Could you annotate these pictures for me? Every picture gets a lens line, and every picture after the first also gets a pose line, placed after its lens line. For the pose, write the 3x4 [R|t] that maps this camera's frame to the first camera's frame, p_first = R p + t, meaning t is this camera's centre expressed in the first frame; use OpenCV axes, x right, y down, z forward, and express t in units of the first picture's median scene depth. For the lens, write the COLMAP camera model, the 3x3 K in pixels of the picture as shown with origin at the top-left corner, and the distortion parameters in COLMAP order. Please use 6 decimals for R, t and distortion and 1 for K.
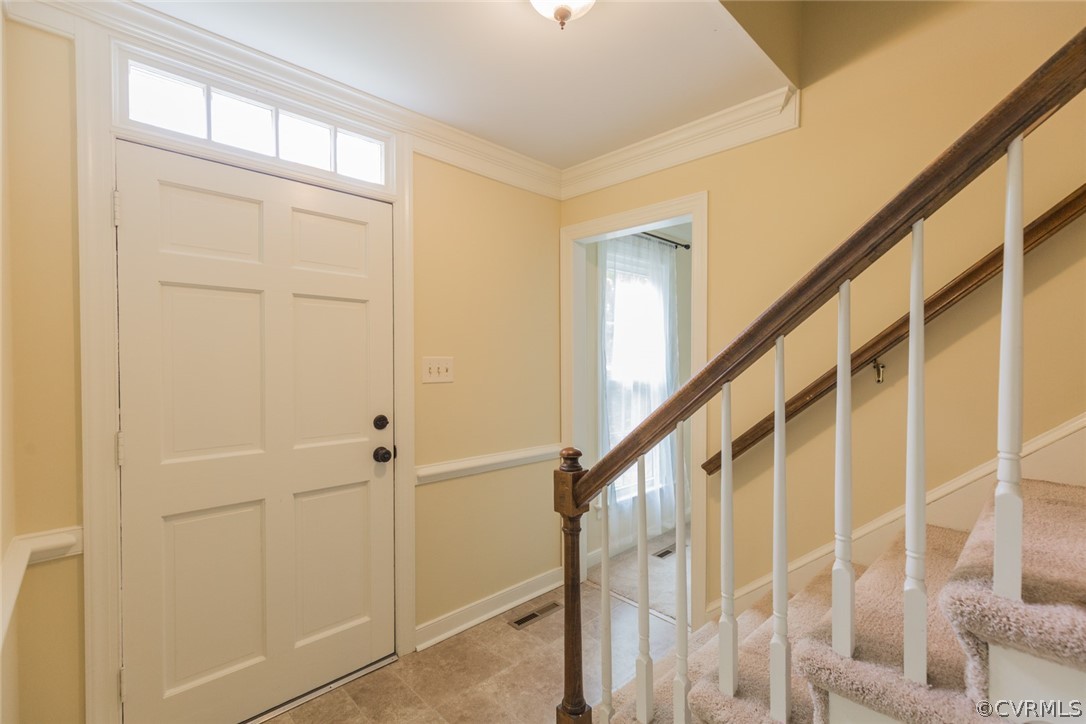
lens RADIAL K [[488.9, 0, 541.2], [0, 488.9, 358.8], [0, 0, 1]] dist [0.009087, -0.000019]
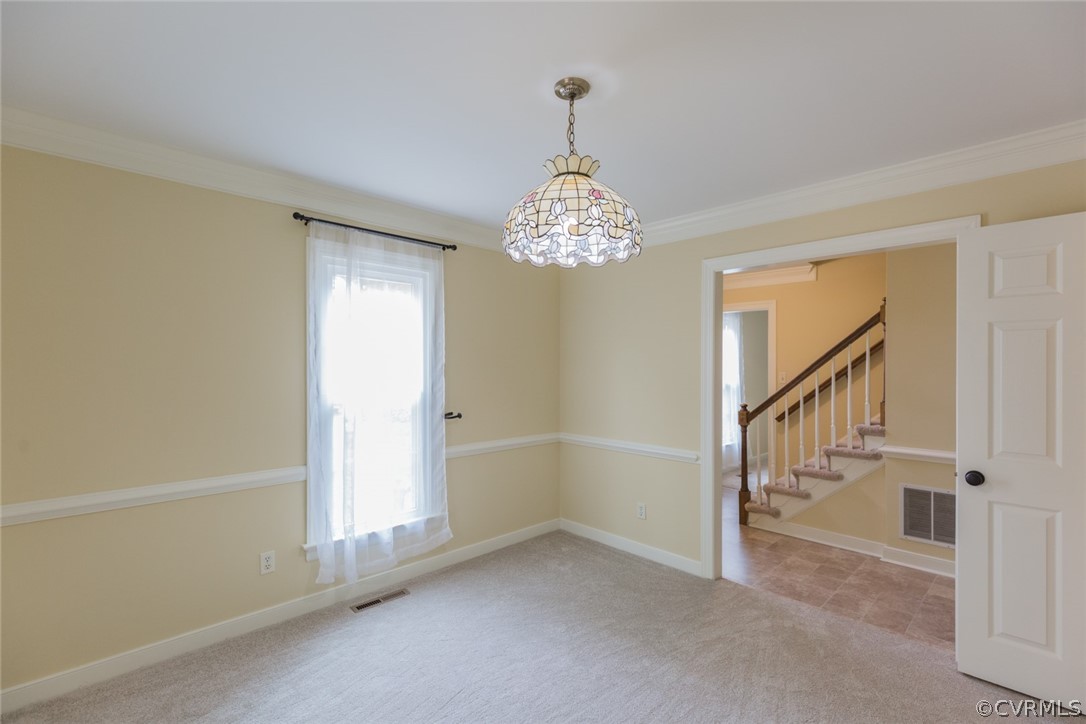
lens RADIAL K [[488.9, 0, 548.5], [0, 488.9, 365.9], [0, 0, 1]] dist [0.009087, -0.000019]
pose [[0.999868, -0.002265, 0.016066, -1.193206], [0.002321, 0.999991, -0.003507, -0.041681], [-0.016058, 0.003544, 0.999865, -1.994462]]
